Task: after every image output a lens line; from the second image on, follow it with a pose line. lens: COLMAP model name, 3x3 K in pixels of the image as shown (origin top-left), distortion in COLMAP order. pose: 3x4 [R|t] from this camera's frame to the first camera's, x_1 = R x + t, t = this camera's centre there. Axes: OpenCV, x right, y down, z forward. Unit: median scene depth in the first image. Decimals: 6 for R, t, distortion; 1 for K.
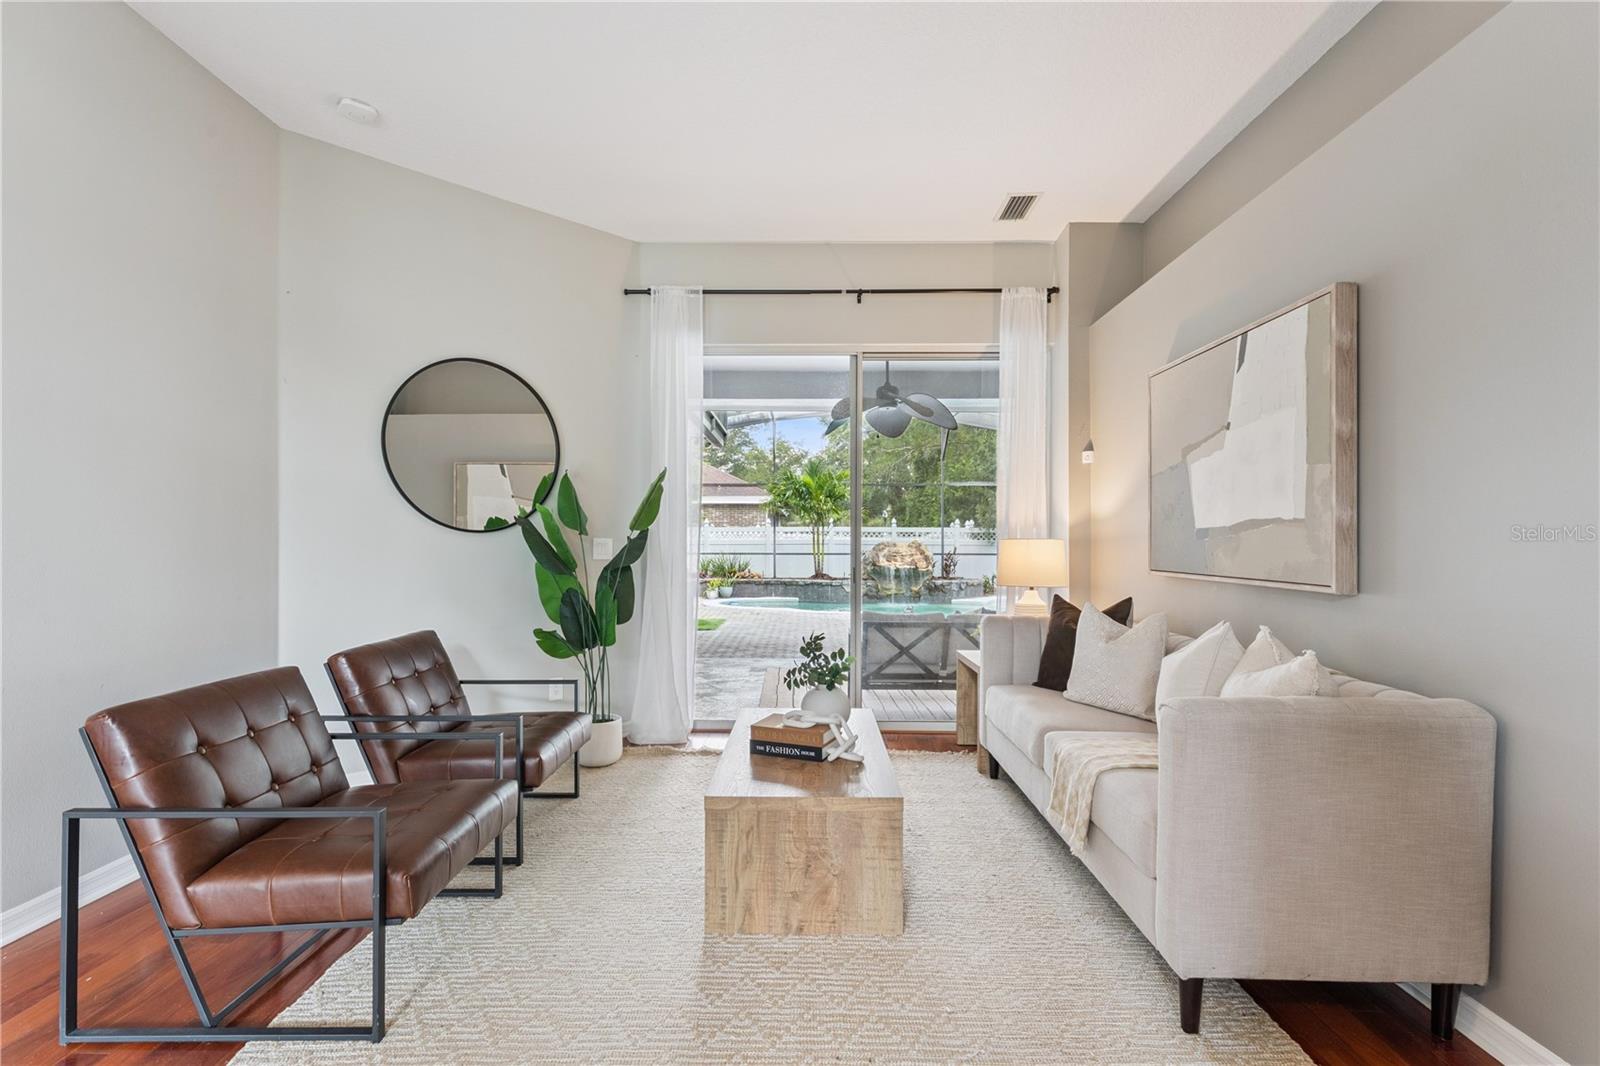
lens RADIAL K [[740.9, 0, 792.6], [0, 740.9, 537.3], [0, 0, 1]] dist [0.001628, -0.000403]
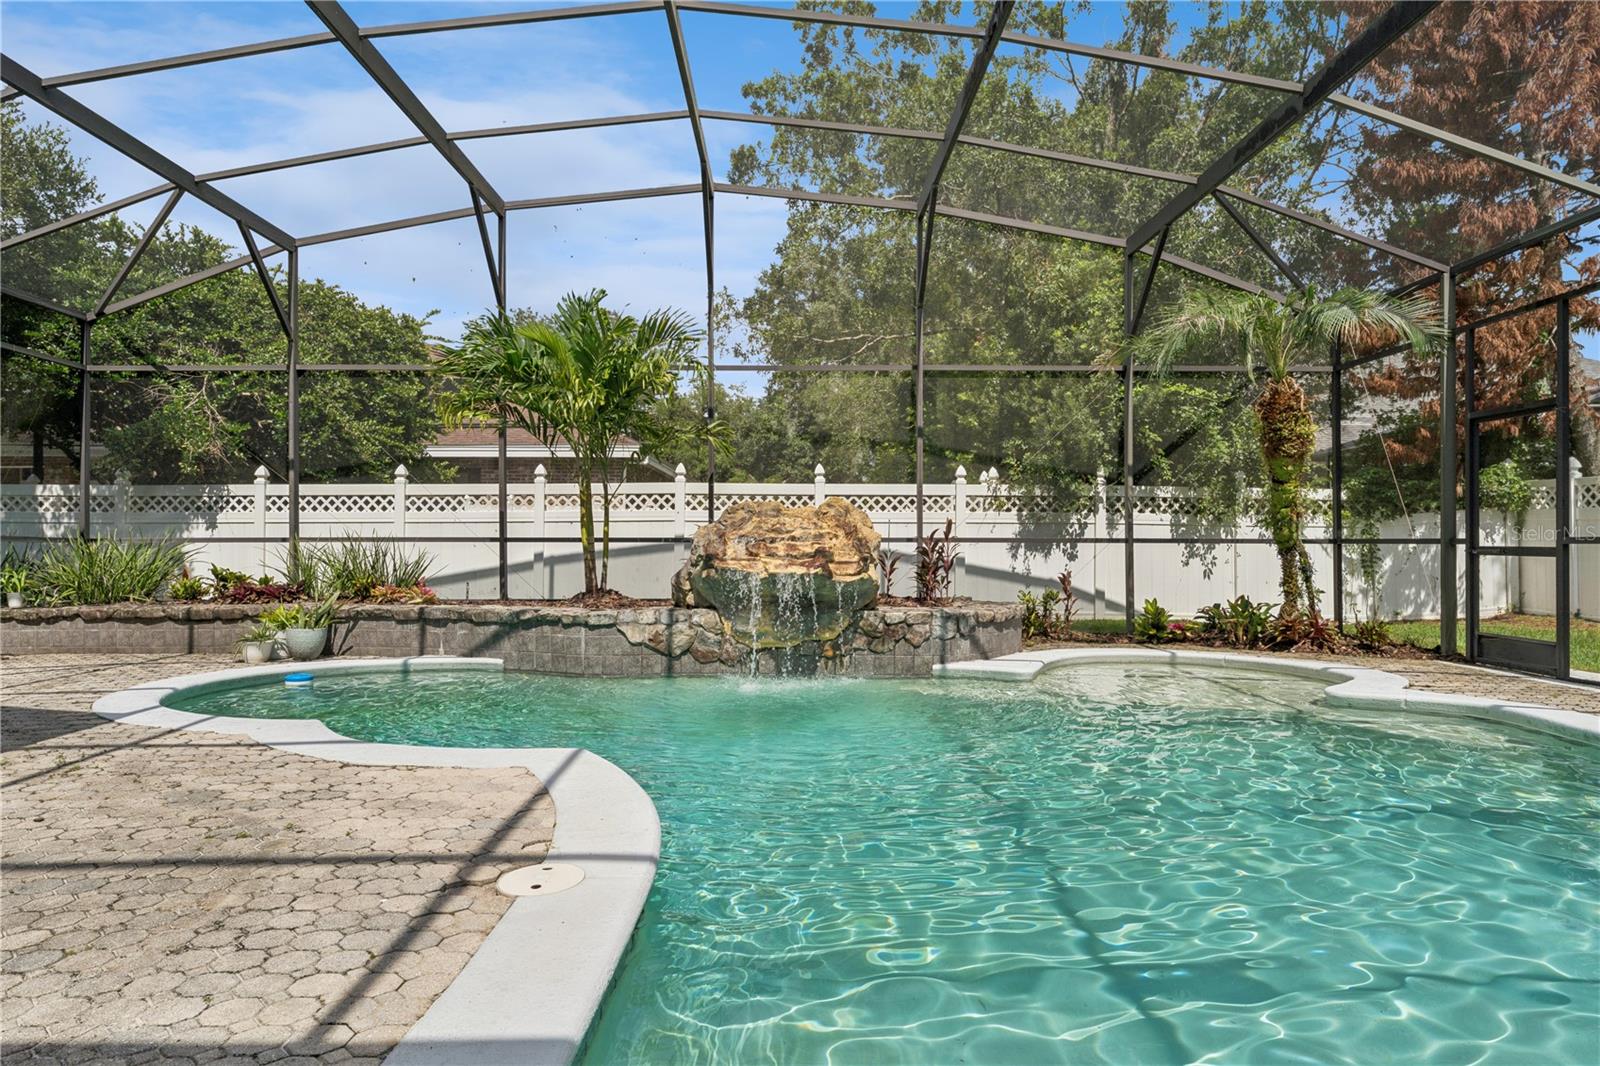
lens RADIAL K [[920.8, 0, 797.3], [0, 920.8, 541.6], [0, 0, 1]] dist [-0.000110, -0.000943]
pose [[0.999747, 0.000232, 0.022477, 0.524943], [-0.000375, 0.999980, 0.006336, 0.085628], [-0.022475, -0.006343, 0.999727, 2.113069]]
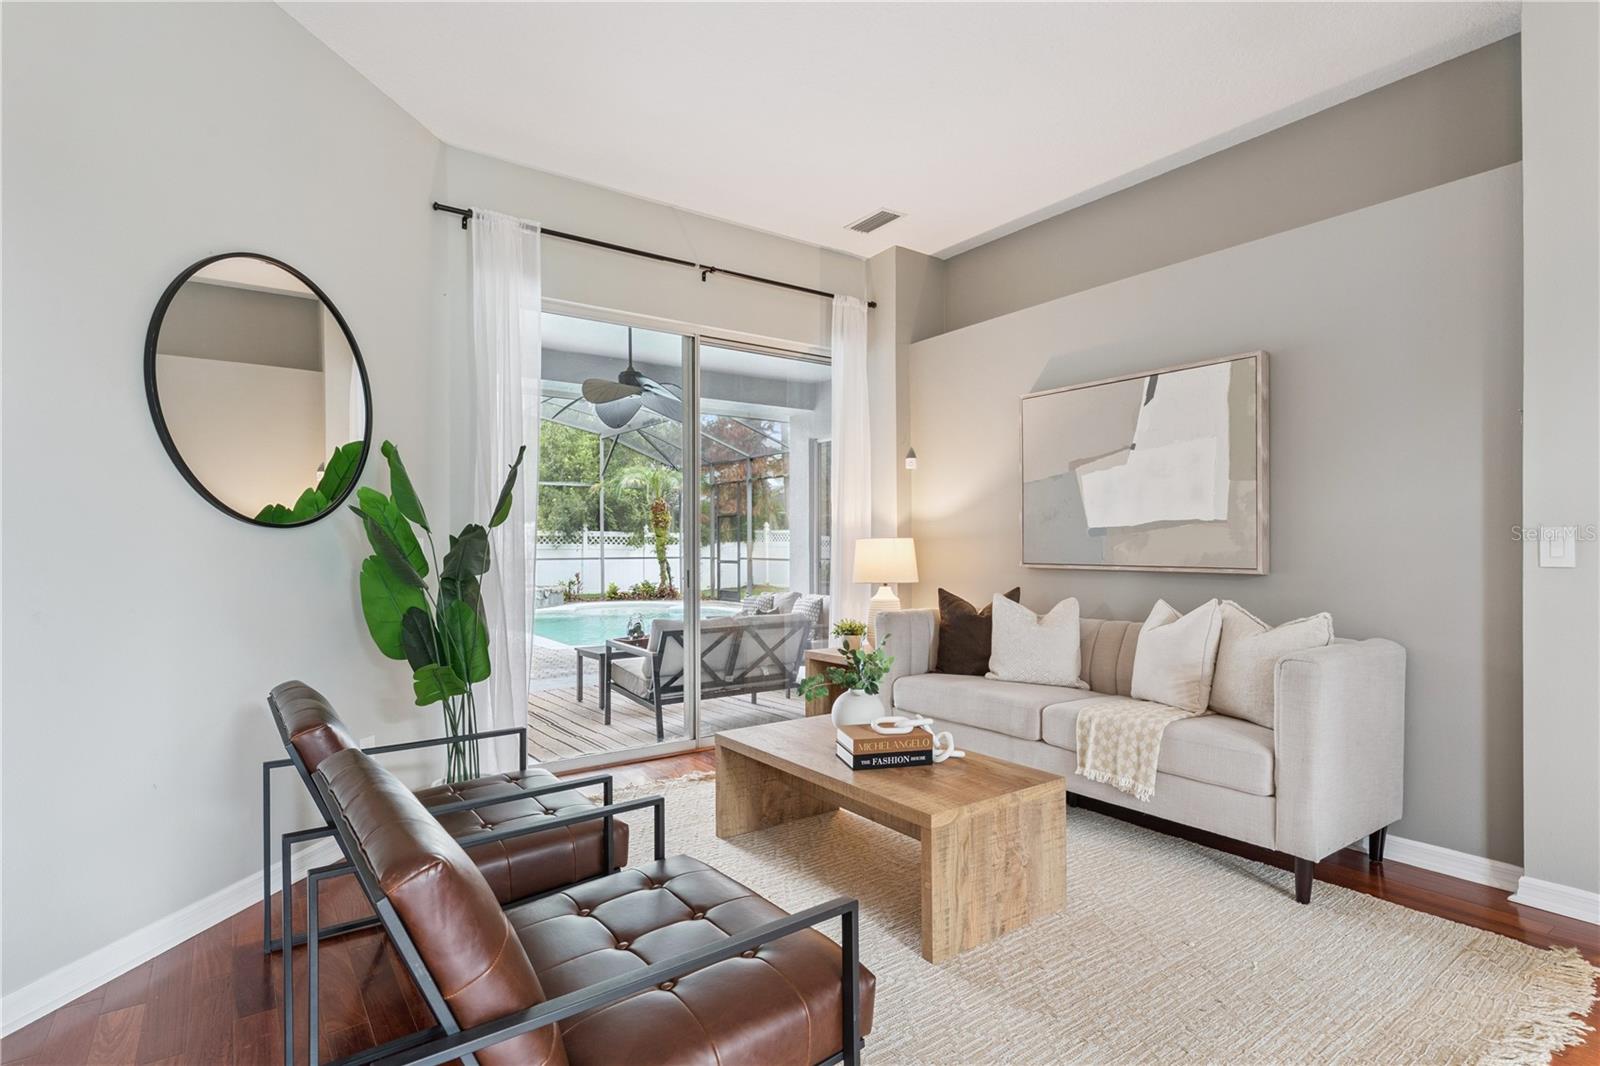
lens RADIAL K [[789.4, 0, 768.3], [0, 789.4, 542.6], [0, 0, 1]] dist [-0.005769, -0.000585]
pose [[0.810486, -0.002288, 0.585753, -0.461805], [0.002126, 0.999997, 0.000965, 0.007066], [-0.585754, 0.000463, 0.810489, 0.180775]]
